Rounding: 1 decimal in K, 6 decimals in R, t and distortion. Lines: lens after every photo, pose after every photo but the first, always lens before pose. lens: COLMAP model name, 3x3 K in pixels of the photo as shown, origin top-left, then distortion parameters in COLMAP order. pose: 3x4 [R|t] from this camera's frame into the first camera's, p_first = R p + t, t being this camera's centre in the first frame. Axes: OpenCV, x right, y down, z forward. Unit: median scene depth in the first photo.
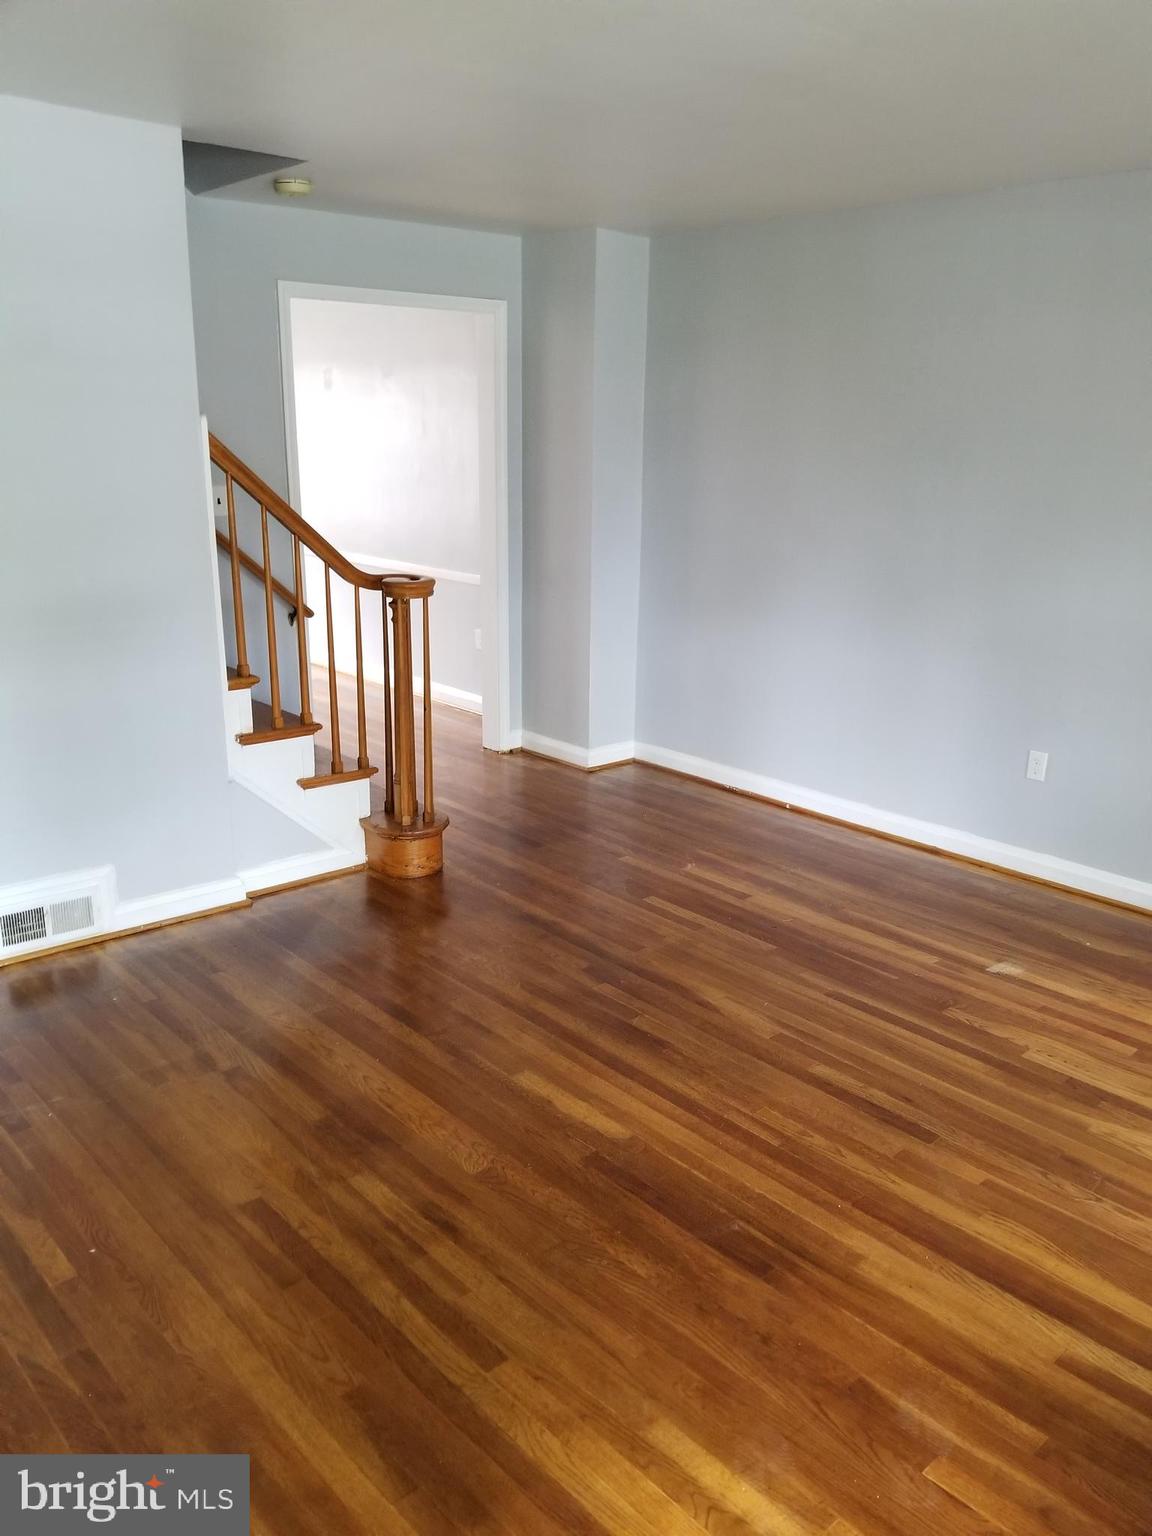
lens RADIAL K [[1189.9, 0, 603.2], [0, 1189.9, 792.9], [0, 0, 1]] dist [0.070269, -0.125822]
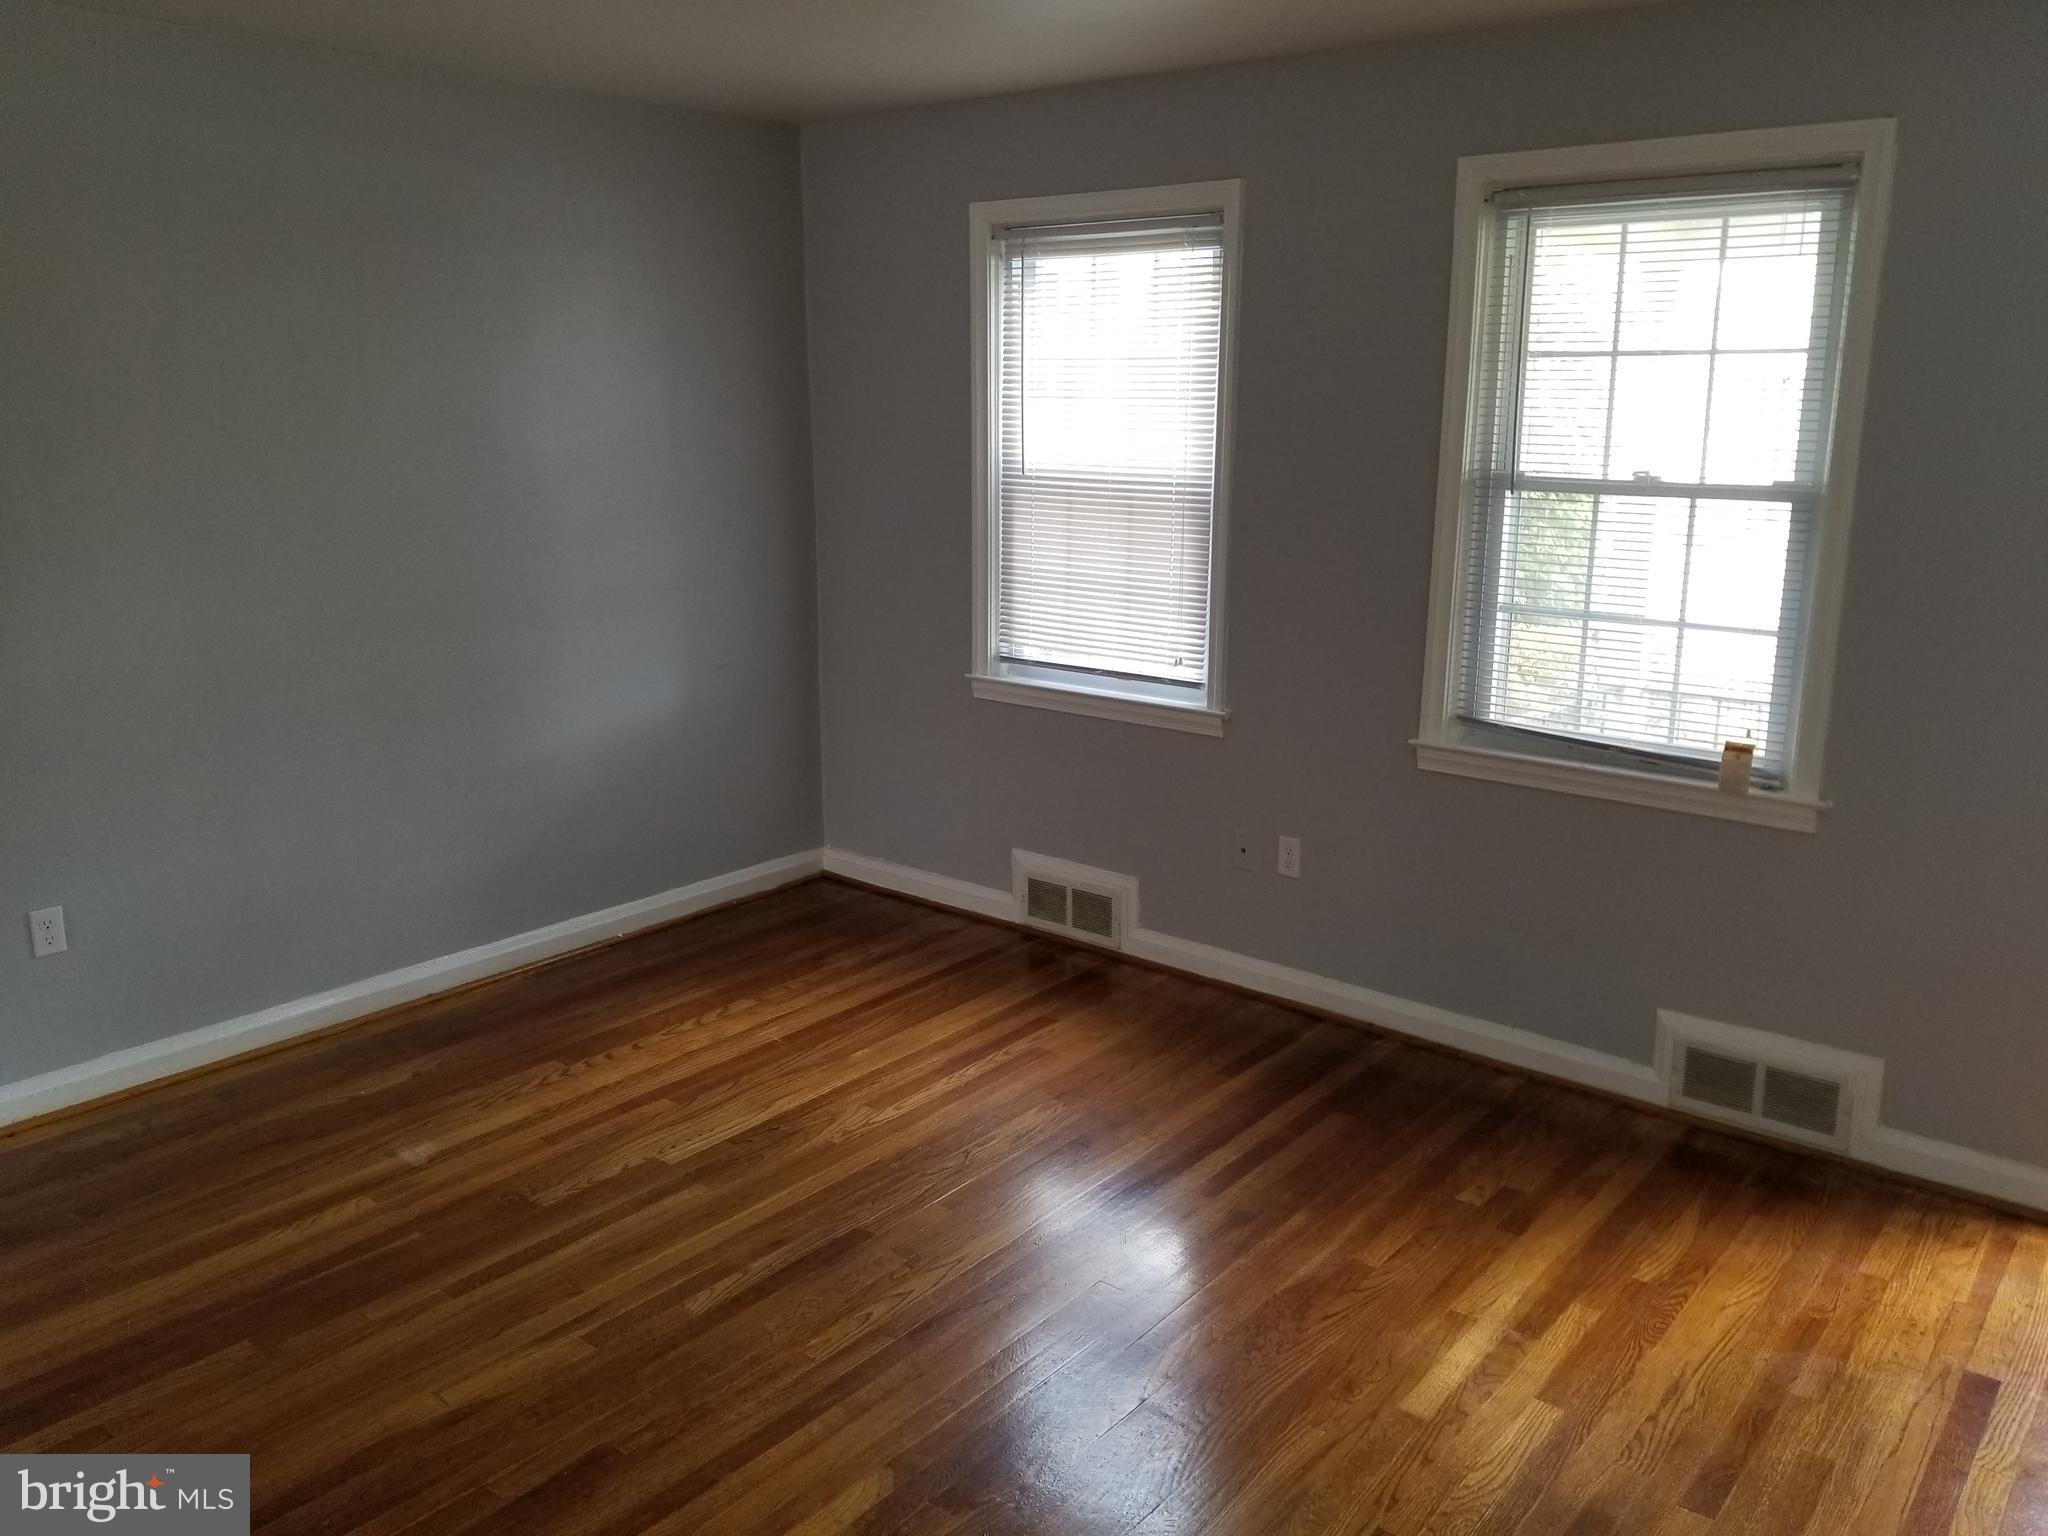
lens RADIAL K [[1586.5, 0, 1044.2], [0, 1586.5, 777.9], [0, 0, 1]] dist [0.070269, -0.125822]
pose [[-0.143742, -0.251815, 0.957041, -0.621453], [0.282984, 0.916243, 0.283583, -0.240595], [-0.948292, 0.311590, -0.060443, 0.724962]]
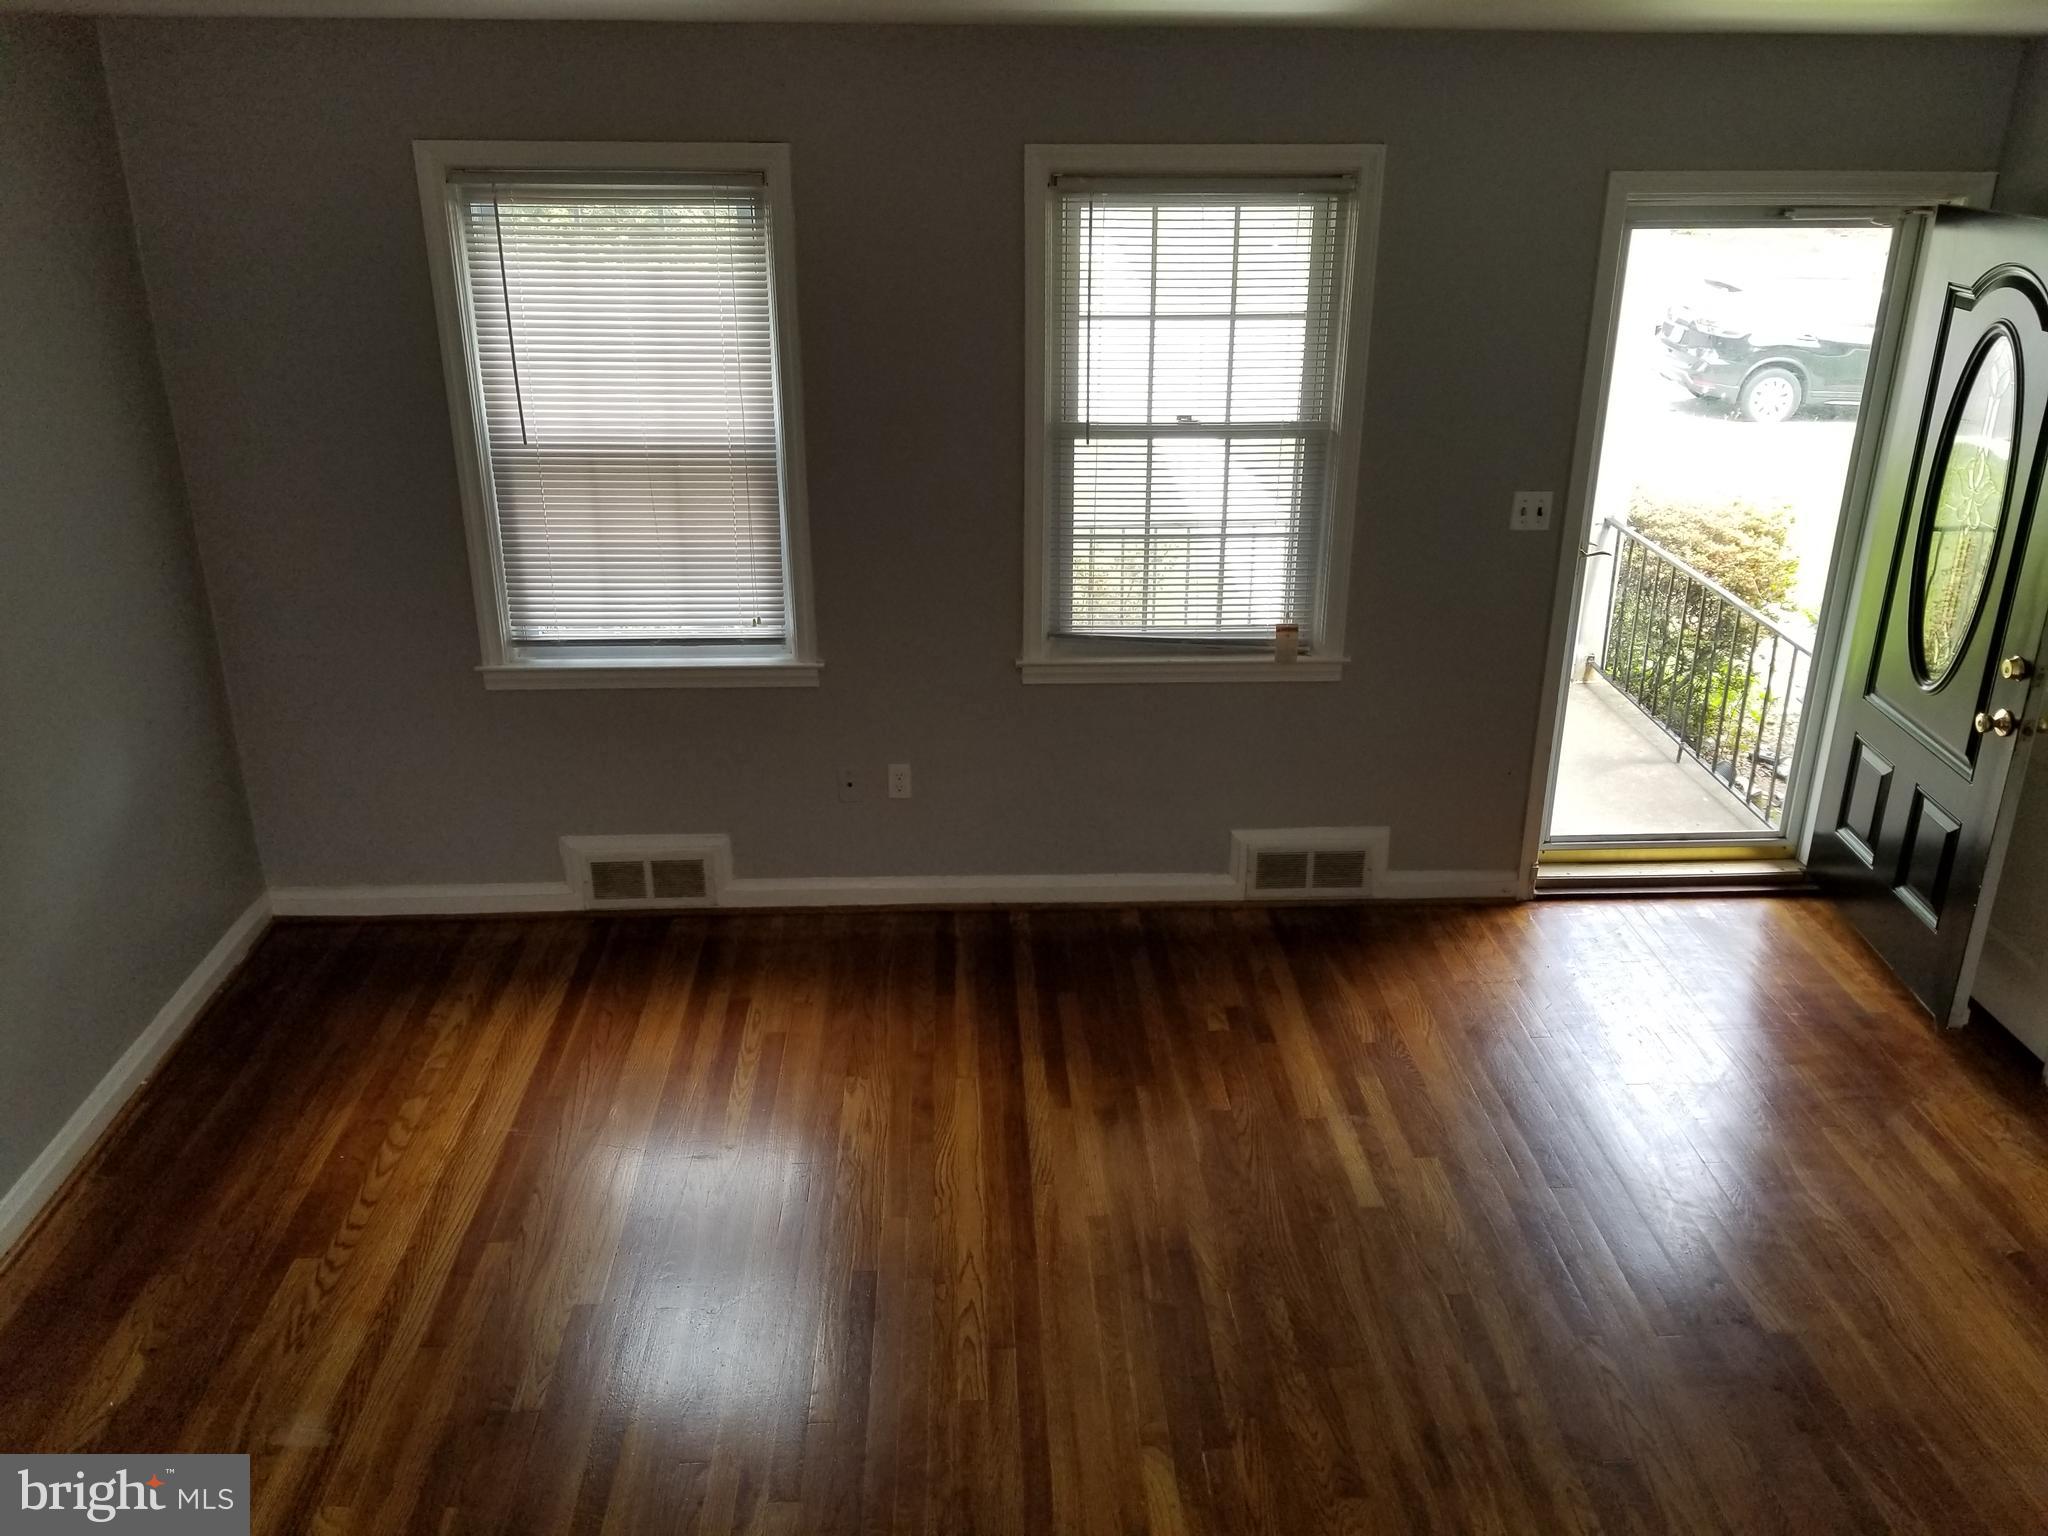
lens RADIAL K [[1586.5, 0, 1049.2], [0, 1586.5, 755.2], [0, 0, 1]] dist [0.070269, -0.125822]
pose [[-0.770568, -0.266002, 0.579196, -0.341229], [0.167504, 0.792282, 0.586713, -0.569205], [-0.614953, 0.549120, -0.565951, 1.166618]]
